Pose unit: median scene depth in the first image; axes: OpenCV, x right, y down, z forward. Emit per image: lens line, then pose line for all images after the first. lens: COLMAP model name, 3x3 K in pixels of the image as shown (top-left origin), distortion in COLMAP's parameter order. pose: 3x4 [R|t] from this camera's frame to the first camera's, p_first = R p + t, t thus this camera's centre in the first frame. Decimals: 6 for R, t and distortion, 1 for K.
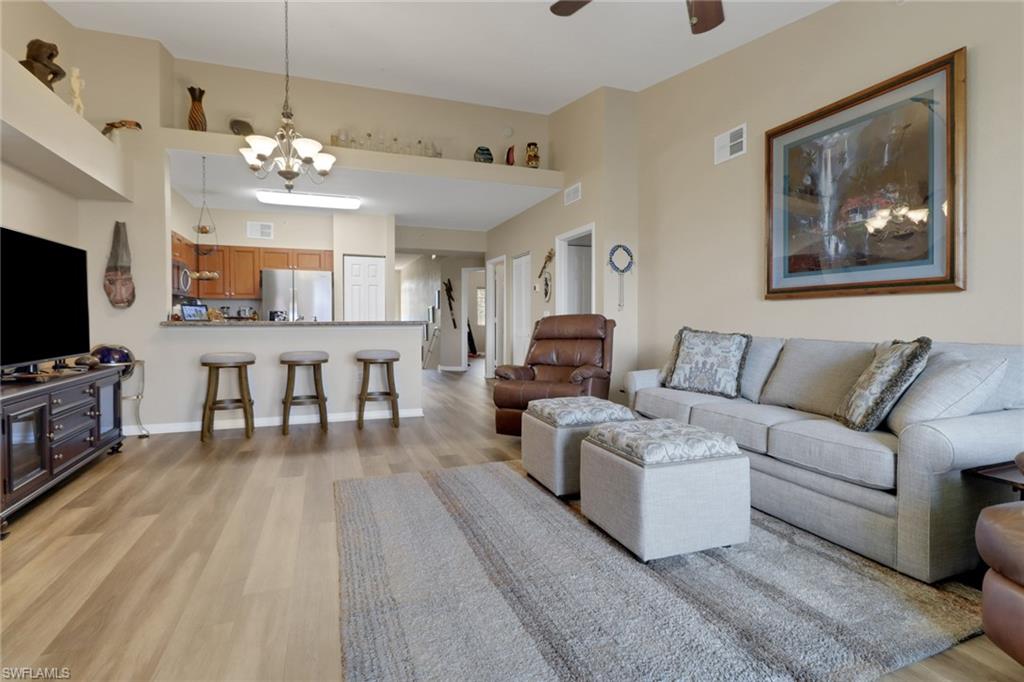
lens RADIAL K [[492.1, 0, 510.7], [0, 492.1, 334.4], [0, 0, 1]] dist [0.000226, -0.000001]
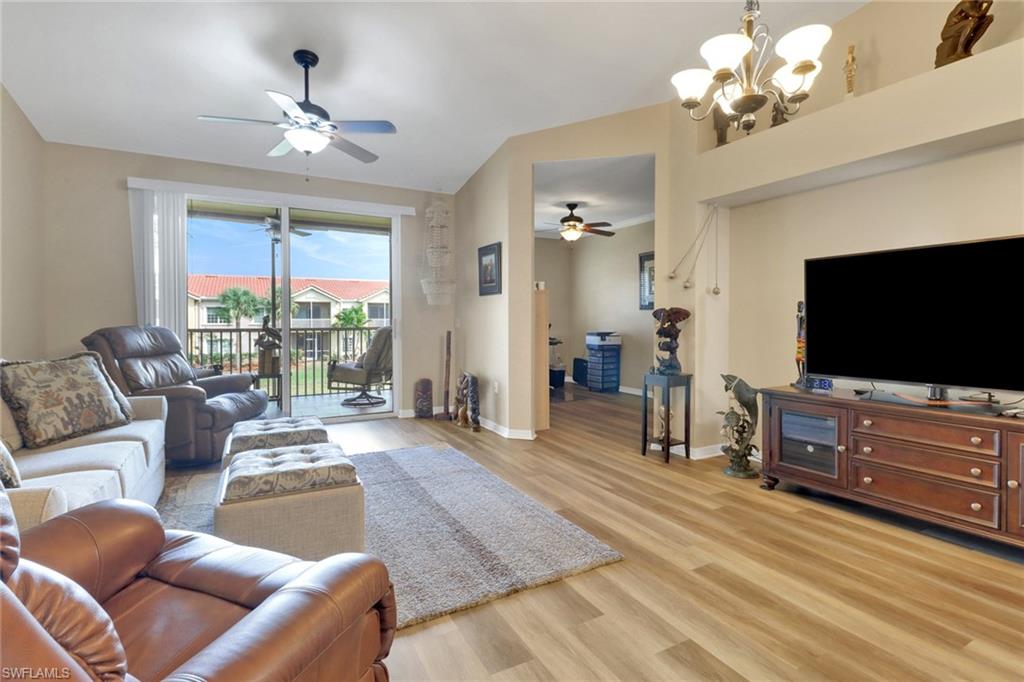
lens RADIAL K [[499.1, 0, 511.4], [0, 499.1, 335.3], [0, 0, 1]] dist [0.003766, -0.001751]
pose [[-0.993516, -0.005028, -0.113578, -0.130507], [-0.009675, 0.999137, 0.040399, -0.069311], [0.113277, 0.041236, -0.992707, 2.064395]]
